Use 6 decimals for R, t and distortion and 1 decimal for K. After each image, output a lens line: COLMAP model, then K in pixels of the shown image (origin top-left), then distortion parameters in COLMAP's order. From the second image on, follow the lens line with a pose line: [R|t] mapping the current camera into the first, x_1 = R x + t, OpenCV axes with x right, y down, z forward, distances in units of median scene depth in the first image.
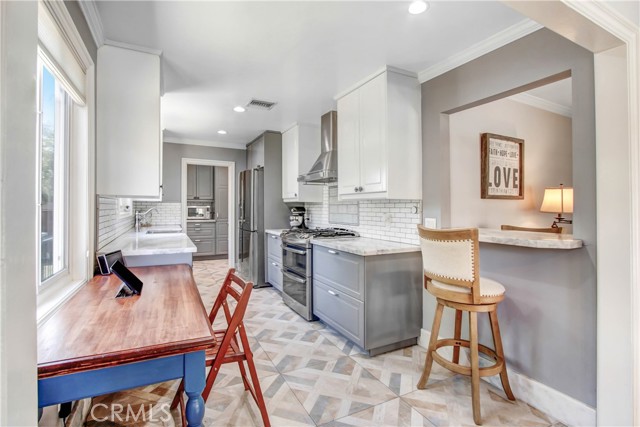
lens RADIAL K [[309.6, 0, 313.8], [0, 309.6, 205.8], [0, 0, 1]] dist [-0.002039, -0.000238]
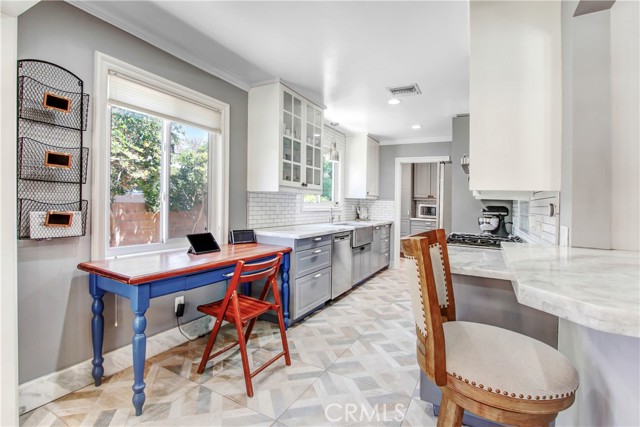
lens RADIAL K [[309.6, 0, 313.8], [0, 309.6, 205.8], [0, 0, 1]] dist [-0.002039, -0.000238]
pose [[0.554438, 0.019611, -0.831994, 0.538586], [-0.022819, 0.999705, 0.008357, 0.010881], [0.831912, 0.014352, 0.554722, 0.330769]]
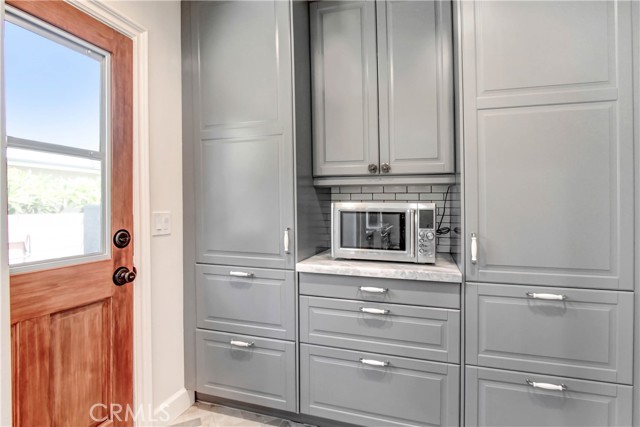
lens RADIAL K [[309.6, 0, 313.8], [0, 309.6, 205.8], [0, 0, 1]] dist [-0.002039, -0.000238]
pose [[0.697525, -0.008284, -0.716512, -0.547350], [0.014604, 0.999890, 0.002657, 0.003654], [0.716411, -0.012318, 0.697570, 1.795558]]
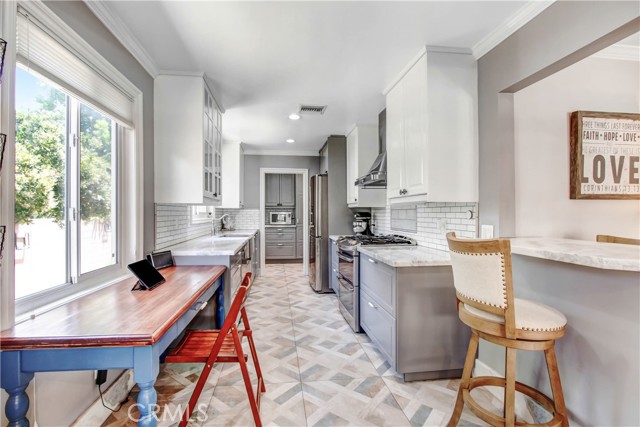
lens RADIAL K [[309.8, 0, 309.9], [0, 309.8, 214.5], [0, 0, 1]] dist [-0.002611, -0.000494]
pose [[0.936932, -0.004679, -0.349482, 0.210870], [0.008036, 0.999934, 0.008157, 0.002289], [0.349421, -0.010451, 0.936908, 0.075108]]
